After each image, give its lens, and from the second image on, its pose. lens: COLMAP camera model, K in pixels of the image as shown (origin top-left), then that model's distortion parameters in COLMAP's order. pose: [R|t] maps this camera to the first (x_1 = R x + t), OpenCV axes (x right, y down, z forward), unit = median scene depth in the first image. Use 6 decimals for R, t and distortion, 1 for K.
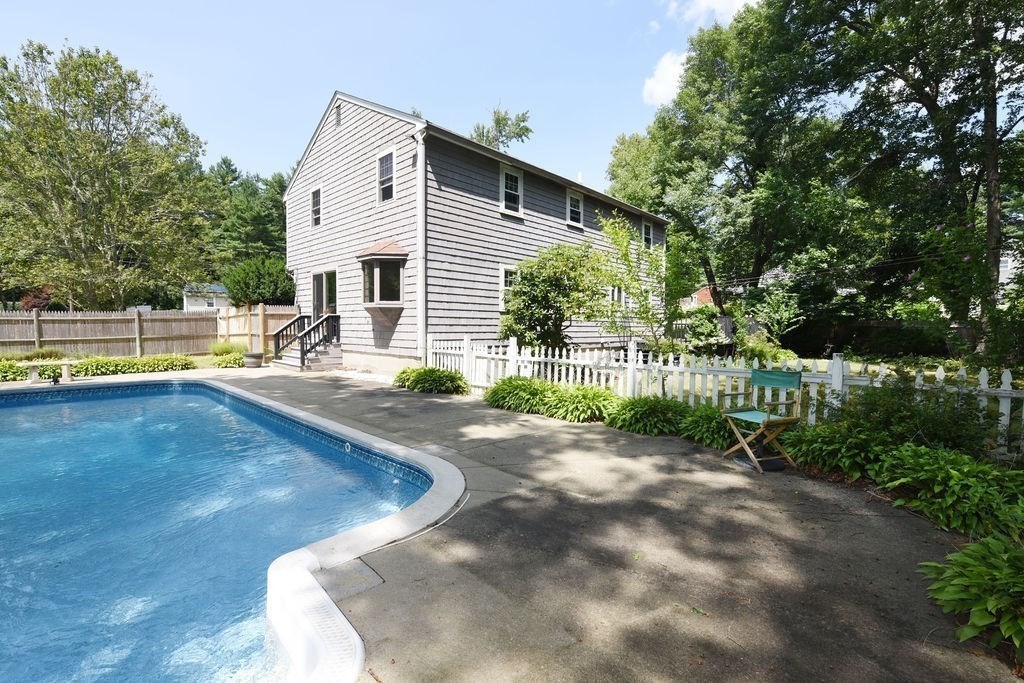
lens RADIAL K [[439.0, 0, 514.5], [0, 439.0, 345.8], [0, 0, 1]] dist [-0.011802, -0.002363]
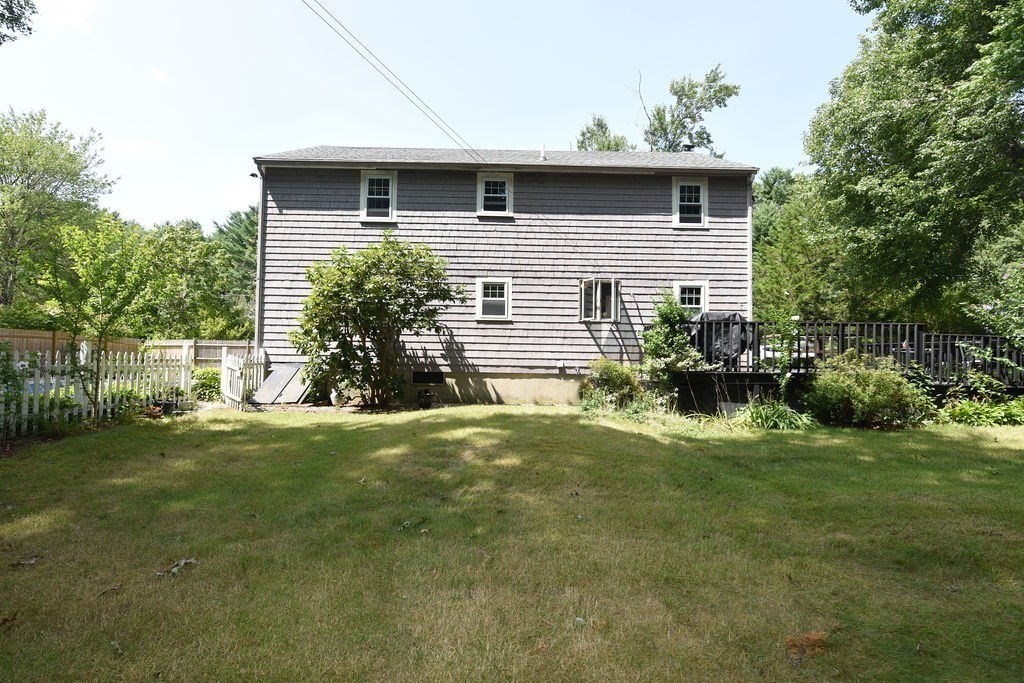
lens RADIAL K [[497.5, 0, 512.5], [0, 497.5, 347.0], [0, 0, 1]] dist [-0.005947, -0.000486]
pose [[0.700405, -0.016343, -0.713559, 0.971327], [-0.041713, 0.997092, -0.063781, 0.019239], [0.712526, 0.074437, 0.697686, 0.518007]]
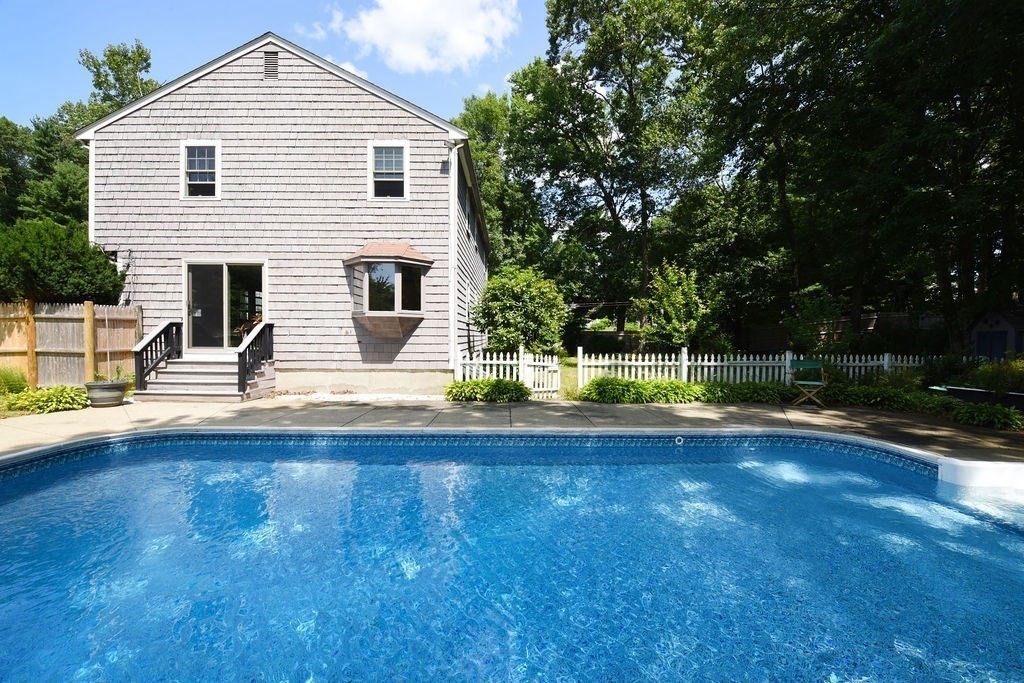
lens RADIAL K [[408.9, 0, 512.3], [0, 408.9, 344.9], [0, 0, 1]] dist [-0.016467, -0.001028]
pose [[0.718648, -0.020323, 0.695077, -0.657242], [0.031046, 0.999514, -0.002875, -0.019605], [-0.694681, 0.023645, 0.718929, 0.223186]]
